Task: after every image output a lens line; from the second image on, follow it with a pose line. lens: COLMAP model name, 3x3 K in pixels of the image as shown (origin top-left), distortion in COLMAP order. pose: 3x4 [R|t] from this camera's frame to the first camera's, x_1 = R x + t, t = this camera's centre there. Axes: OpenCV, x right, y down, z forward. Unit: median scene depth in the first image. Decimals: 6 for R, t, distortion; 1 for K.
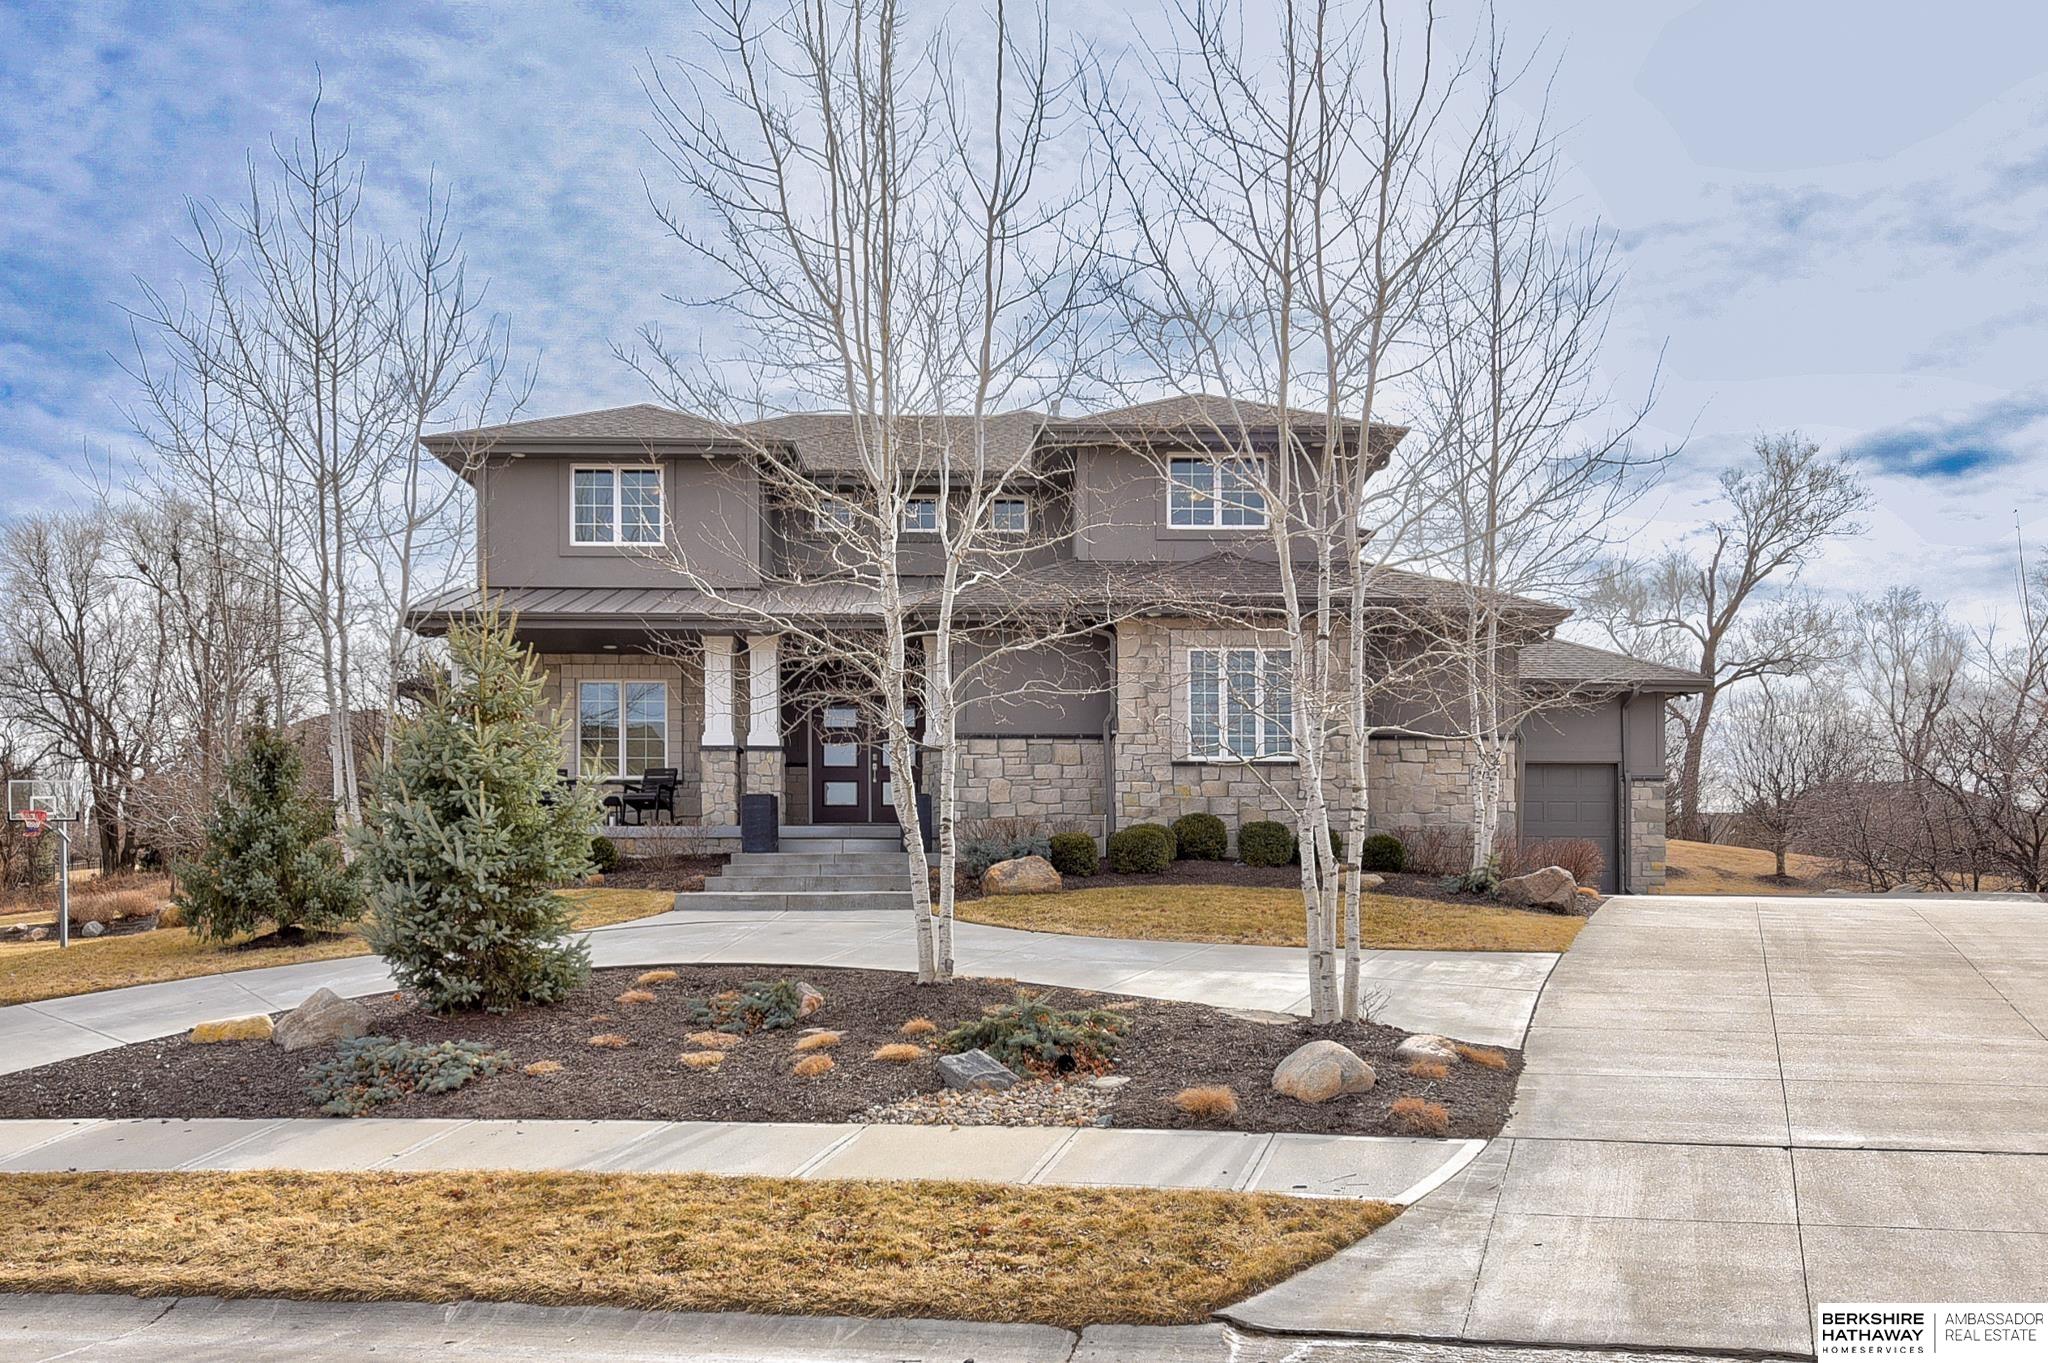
lens RADIAL K [[1387.9, 0, 1018.3], [0, 1387.9, 929.2], [0, 0, 1]] dist [-0.000067, 0.000151]
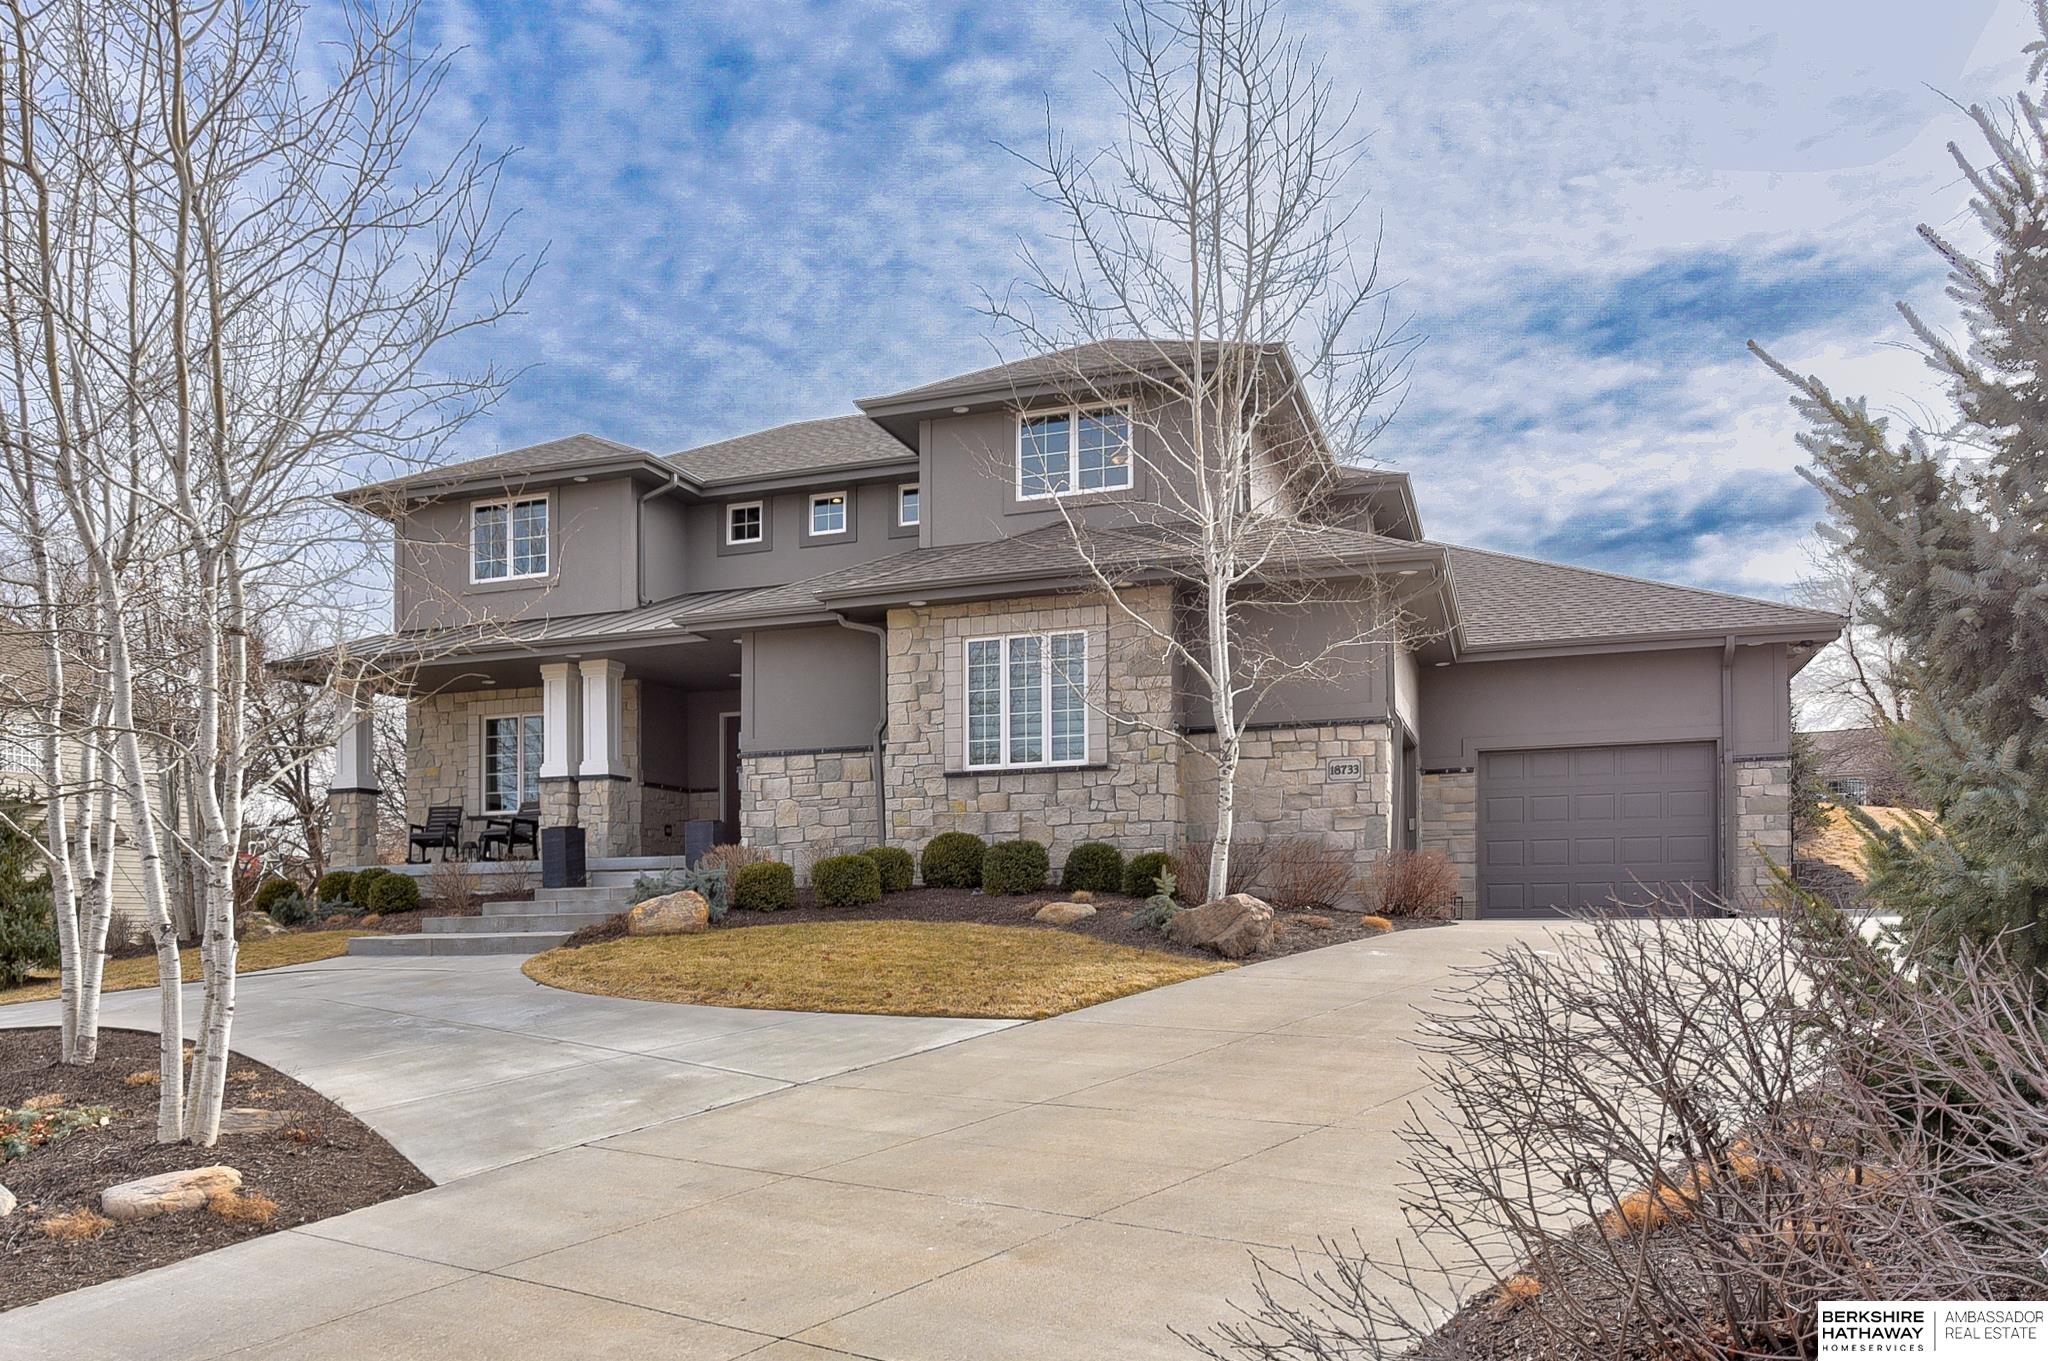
lens RADIAL K [[1387.9, 0, 1018.3], [0, 1387.9, 928.2], [0, 0, 1]] dist [-0.000067, 0.000151]
pose [[0.943991, -0.010198, -0.329814, 0.424030], [0.008695, 0.999944, -0.006030, -0.018531], [0.329857, 0.002824, 0.944027, 0.198910]]
